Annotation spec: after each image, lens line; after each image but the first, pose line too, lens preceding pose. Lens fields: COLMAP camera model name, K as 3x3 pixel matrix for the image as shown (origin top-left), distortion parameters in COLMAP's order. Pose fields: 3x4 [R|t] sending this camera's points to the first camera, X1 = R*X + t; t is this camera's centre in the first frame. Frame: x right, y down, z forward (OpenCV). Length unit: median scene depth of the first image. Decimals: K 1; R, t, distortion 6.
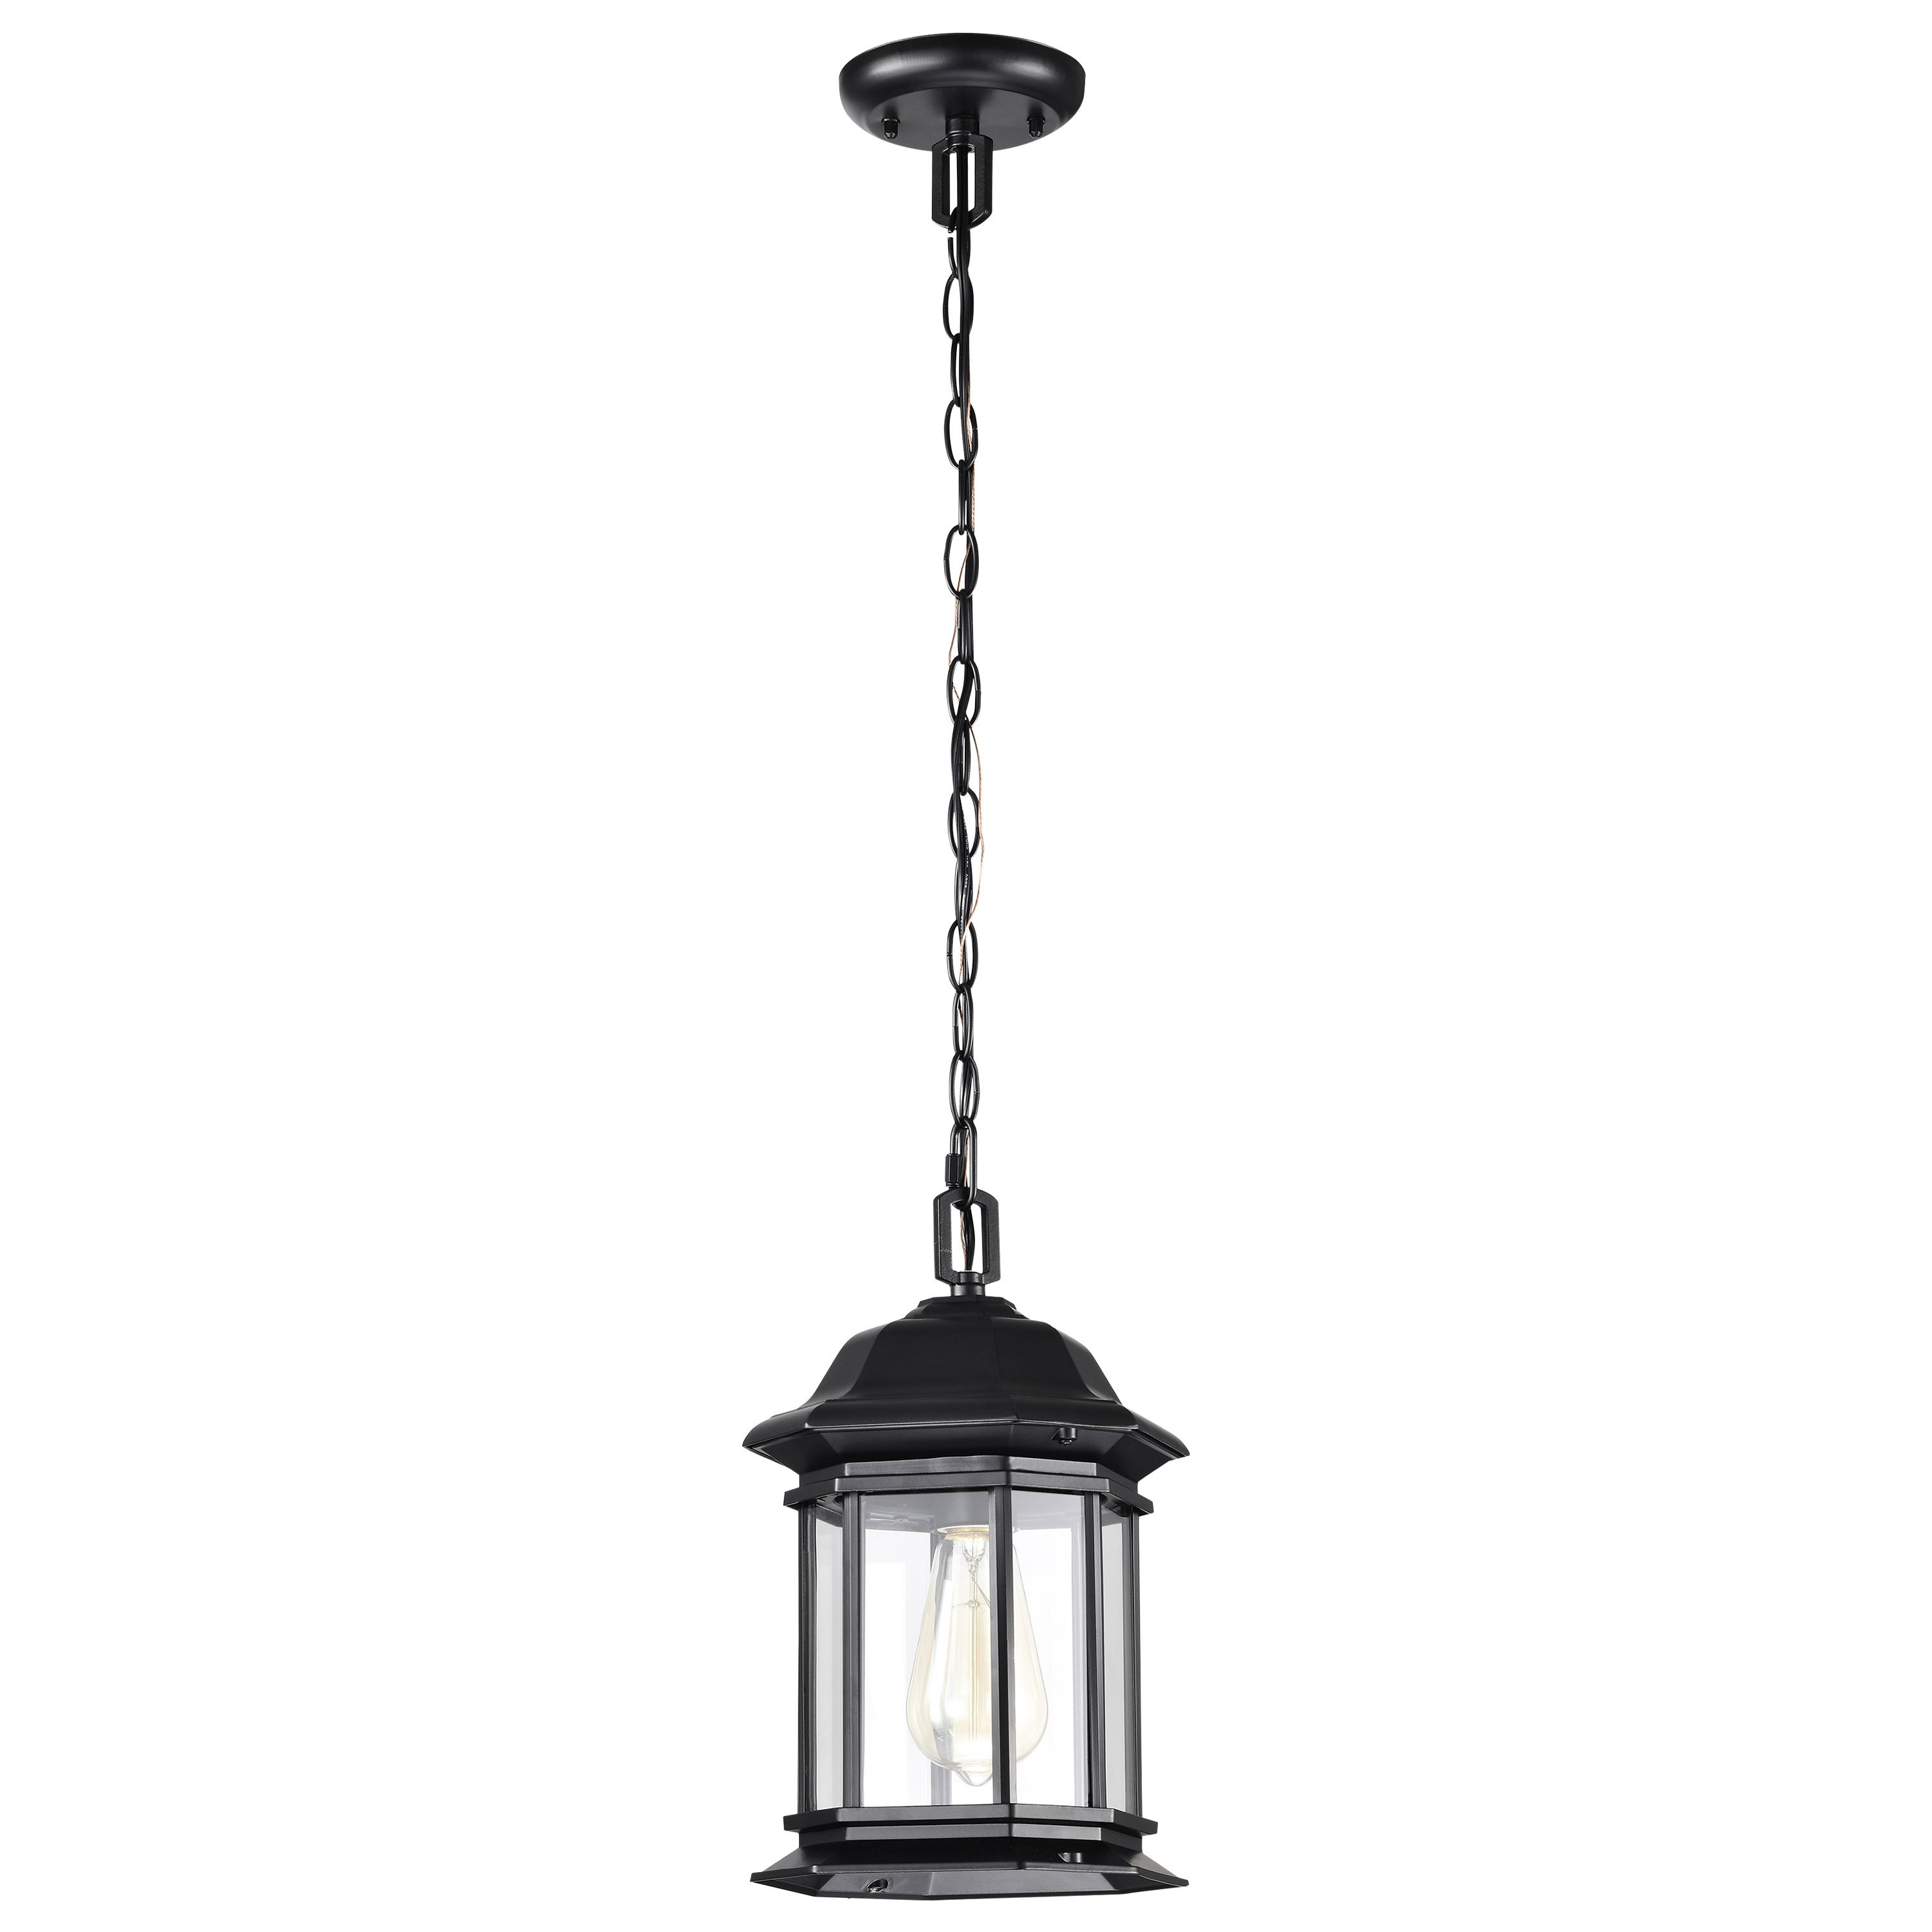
lens RADIAL K [[8011.5, 0, 965.6], [0, 8011.5, 966.3], [0, 0, 1]] dist [0.221421, 0.000000]
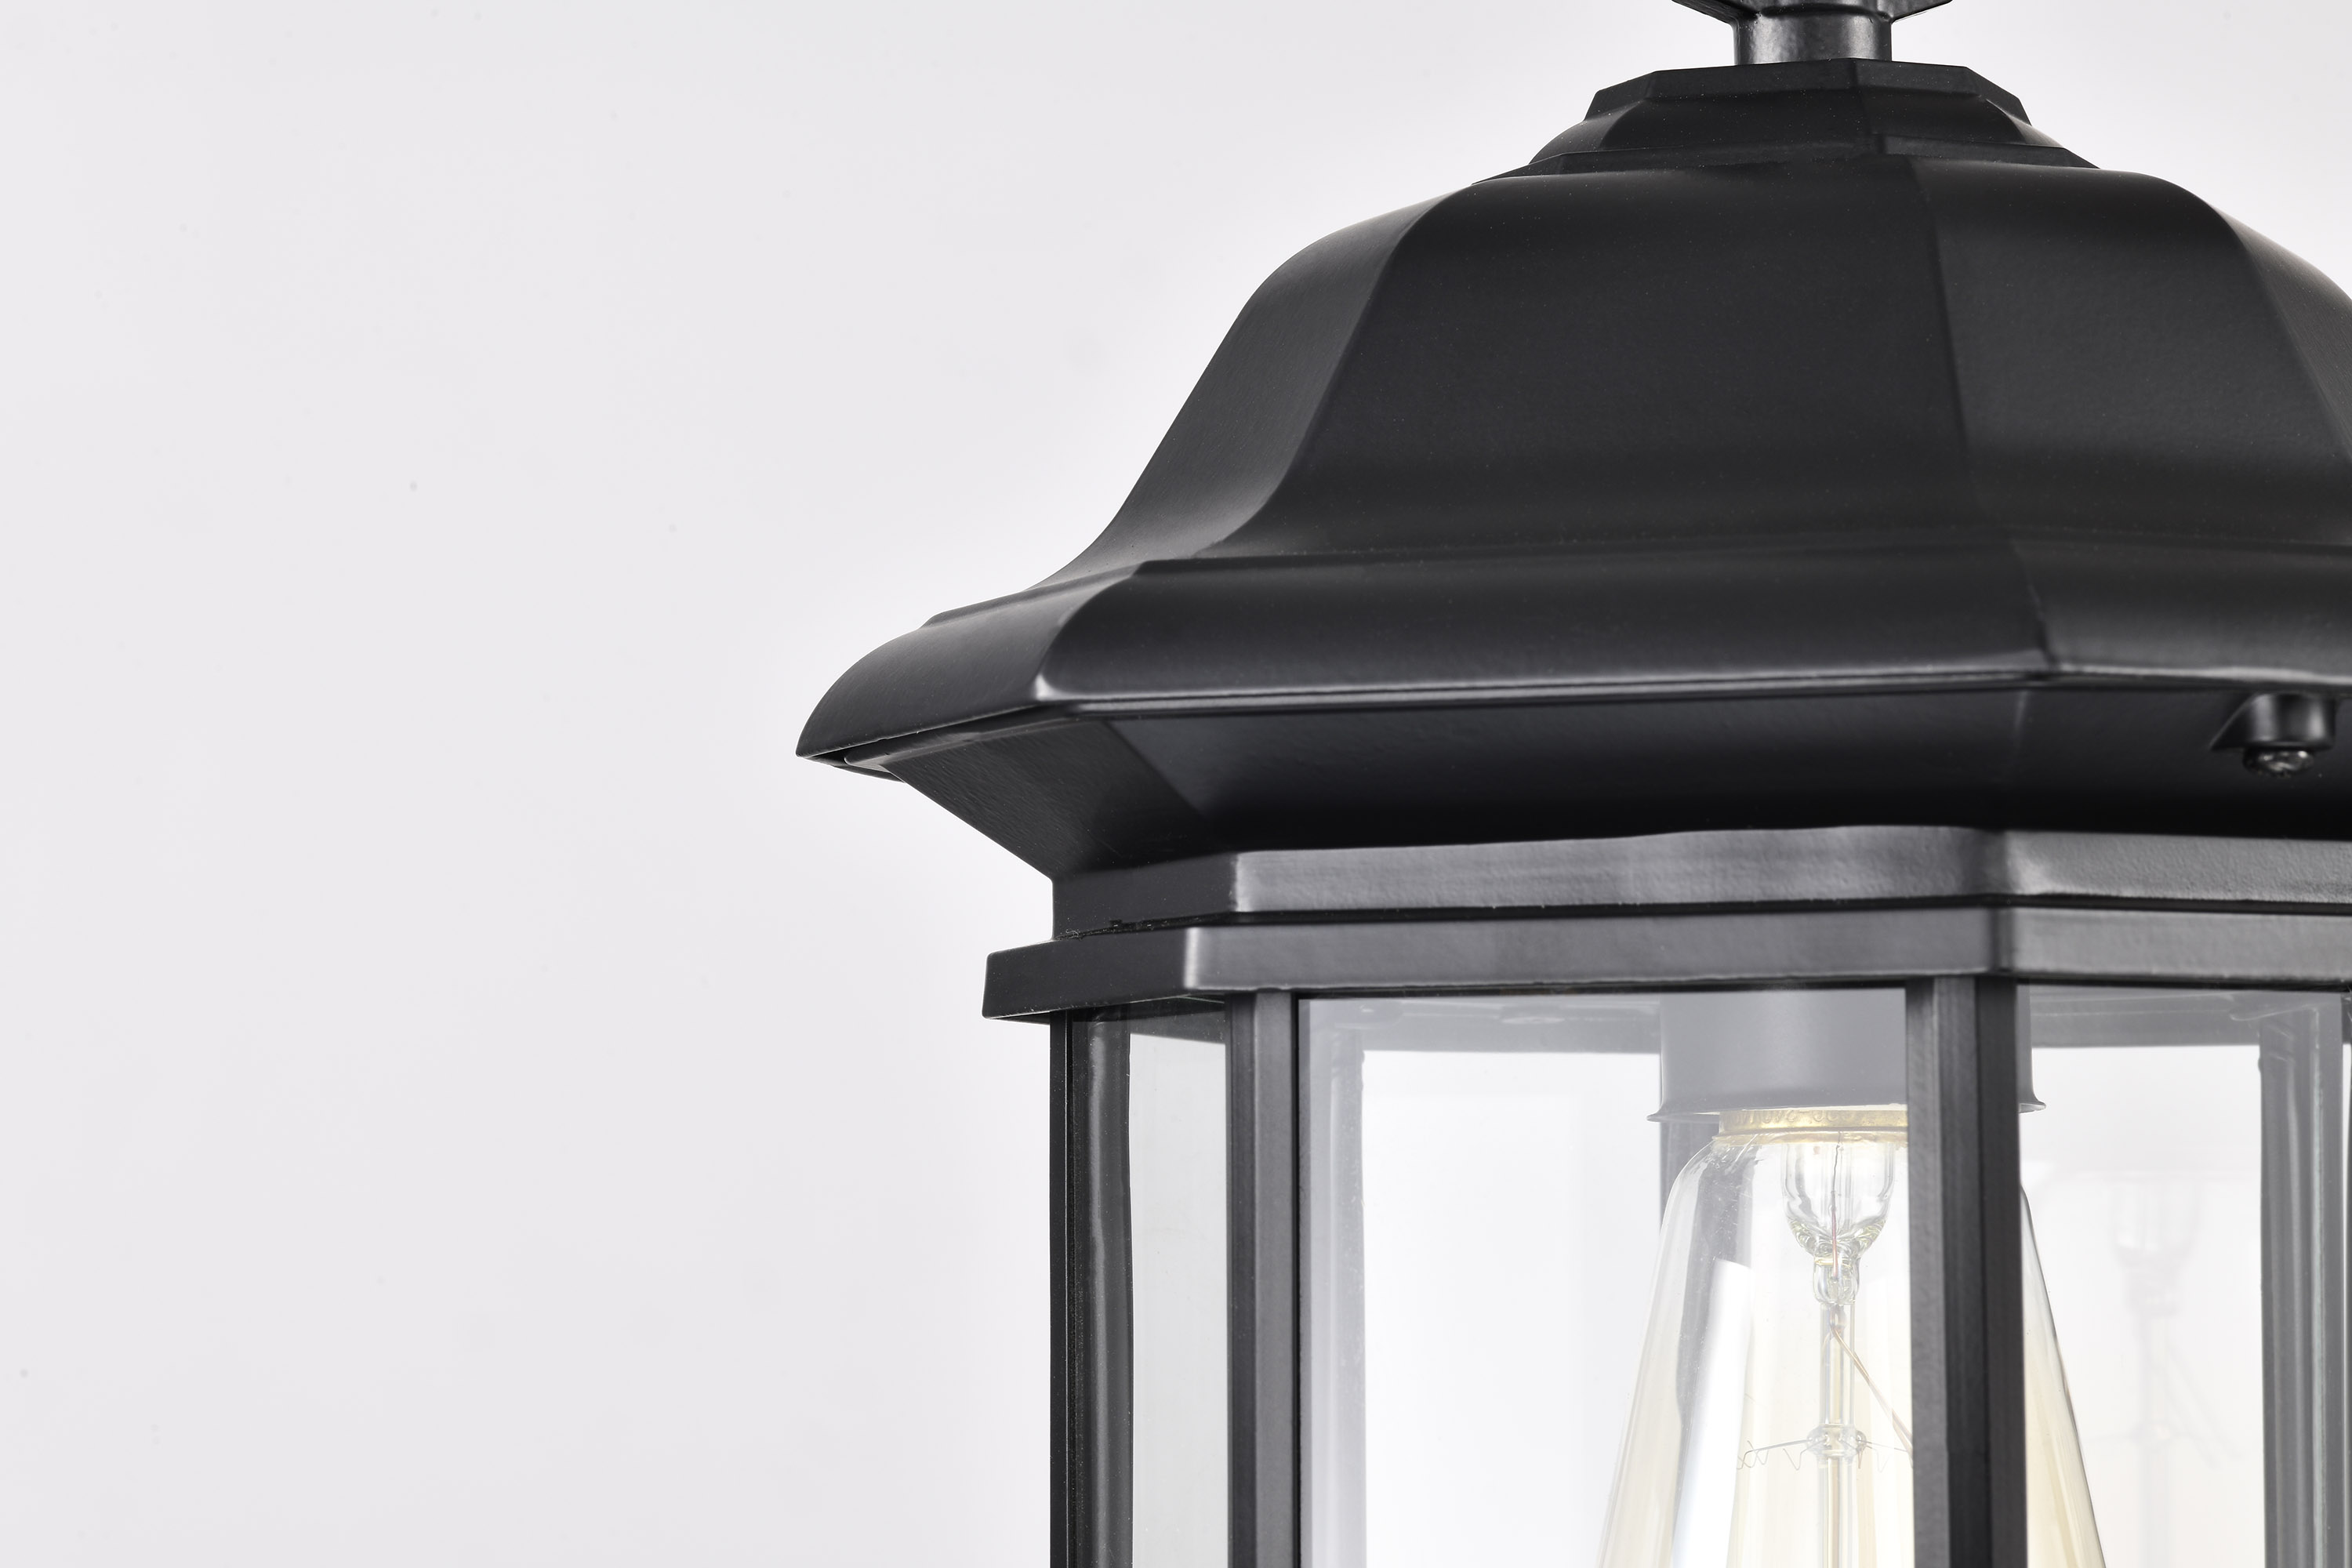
lens RADIAL K [[6834.3, 0, 1175.4], [0, 6834.3, 785.4], [0, 0, 1]] dist [0.093768, 0.000000]
pose [[0.994582, -0.001008, -0.103953, 0.002461], [0.016179, 0.989270, 0.145200, 0.033300], [0.102691, -0.146095, 0.983926, 0.814824]]
